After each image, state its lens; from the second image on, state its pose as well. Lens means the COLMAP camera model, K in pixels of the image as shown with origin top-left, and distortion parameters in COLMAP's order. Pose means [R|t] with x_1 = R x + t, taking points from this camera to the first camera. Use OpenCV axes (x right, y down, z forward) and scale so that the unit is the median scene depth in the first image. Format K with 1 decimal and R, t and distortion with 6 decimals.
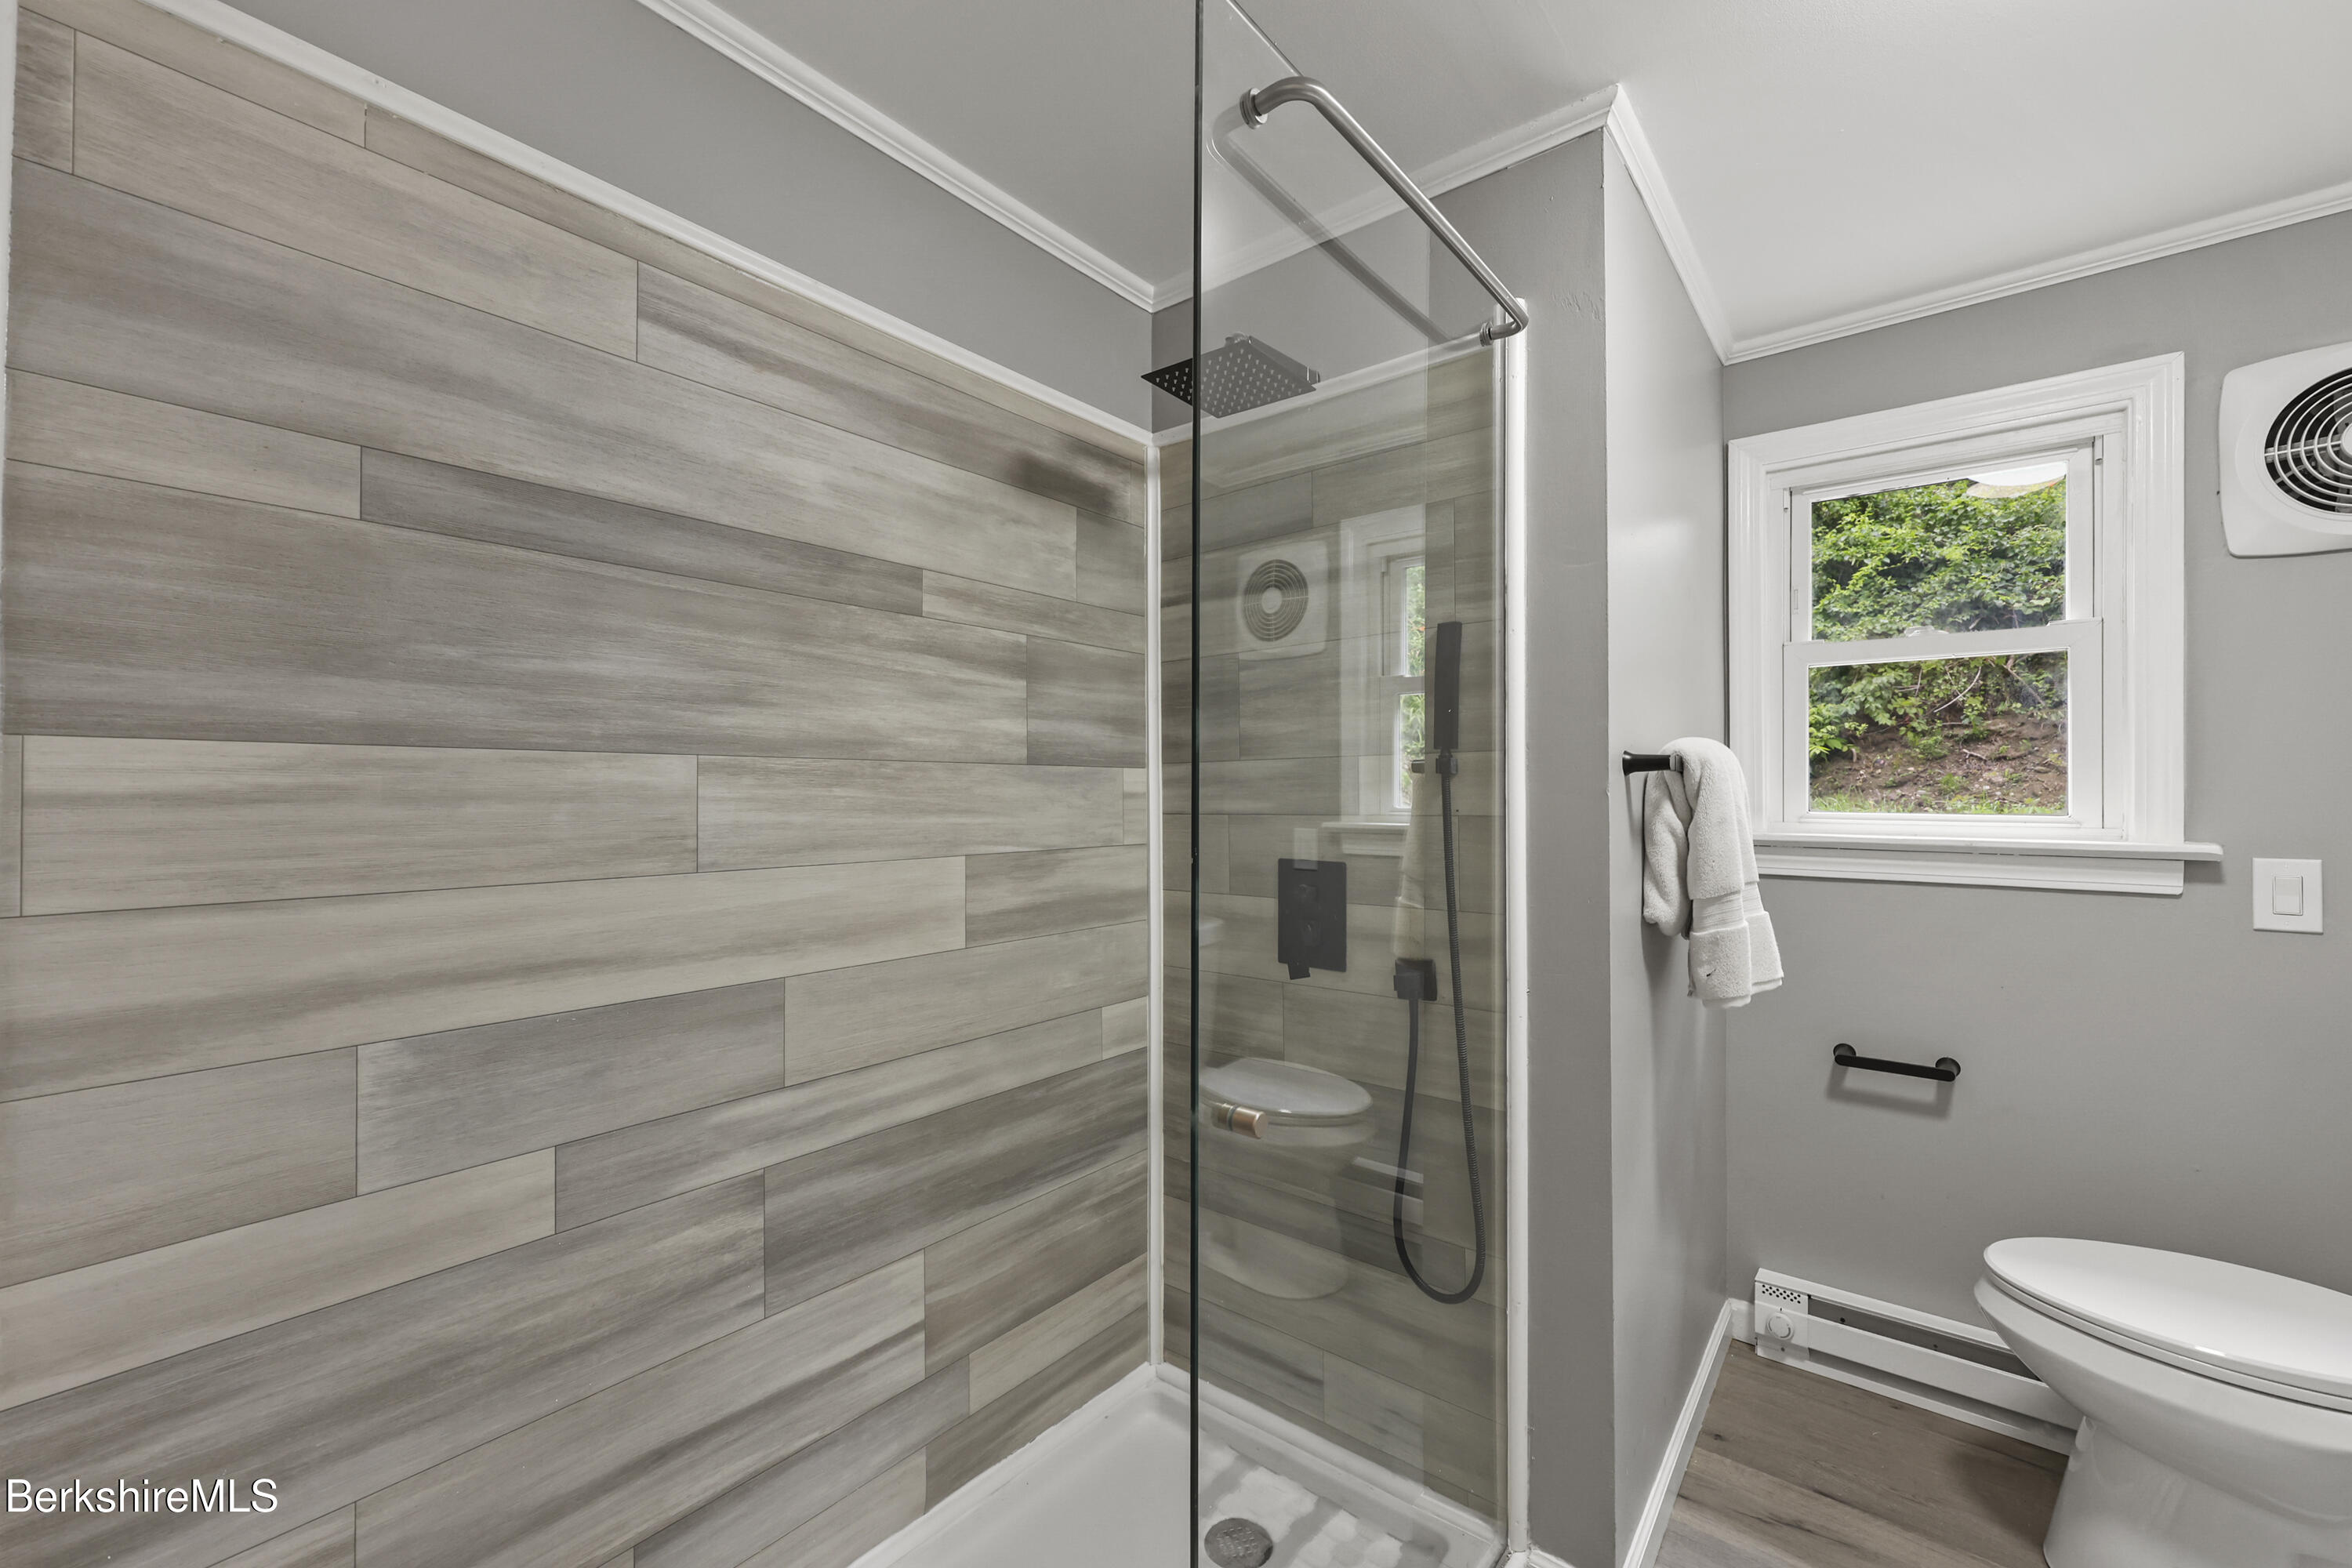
lens RADIAL K [[957.3, 0, 1167.6], [0, 957.3, 786.5], [0, 0, 1]] dist [0.000081, -0.000932]
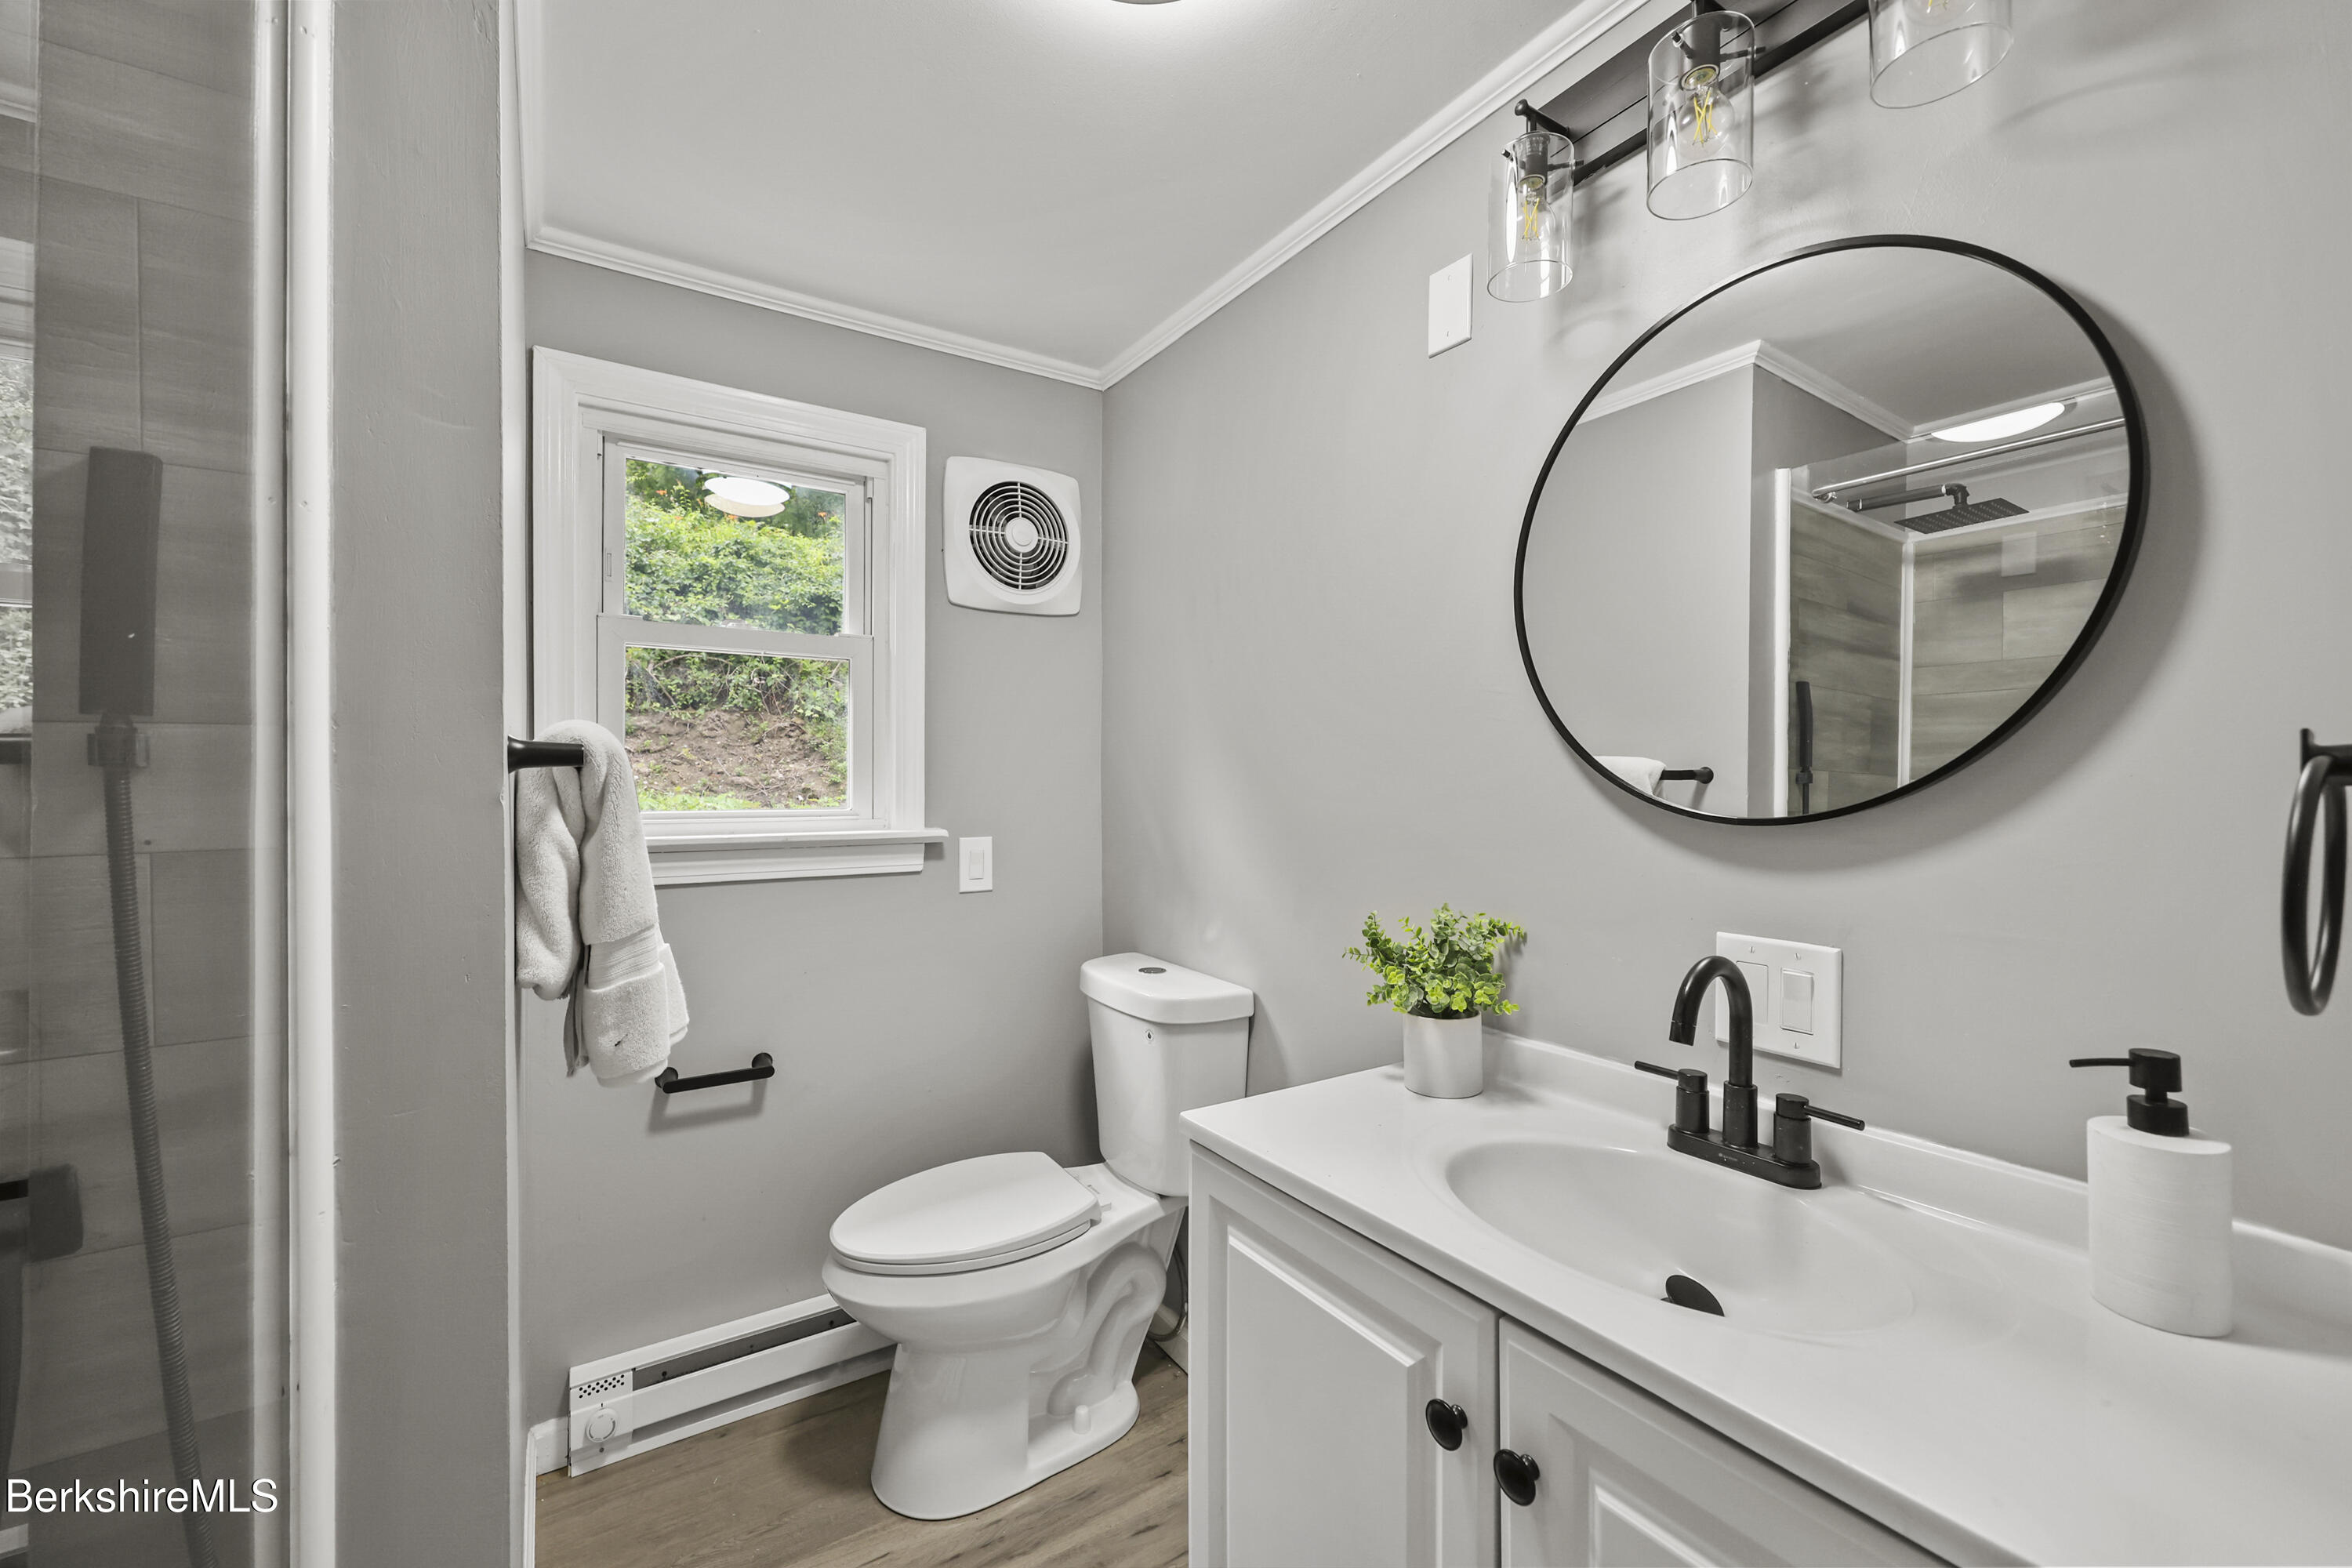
lens RADIAL K [[957.3, 0, 1215.5], [0, 957.3, 782.2], [0, 0, 1]] dist [0.000081, -0.000932]
pose [[0.295006, -0.003434, 0.955489, -0.002848], [-0.003315, 0.999984, 0.004618, -0.008095], [-0.955490, -0.004530, 0.294989, 0.284787]]
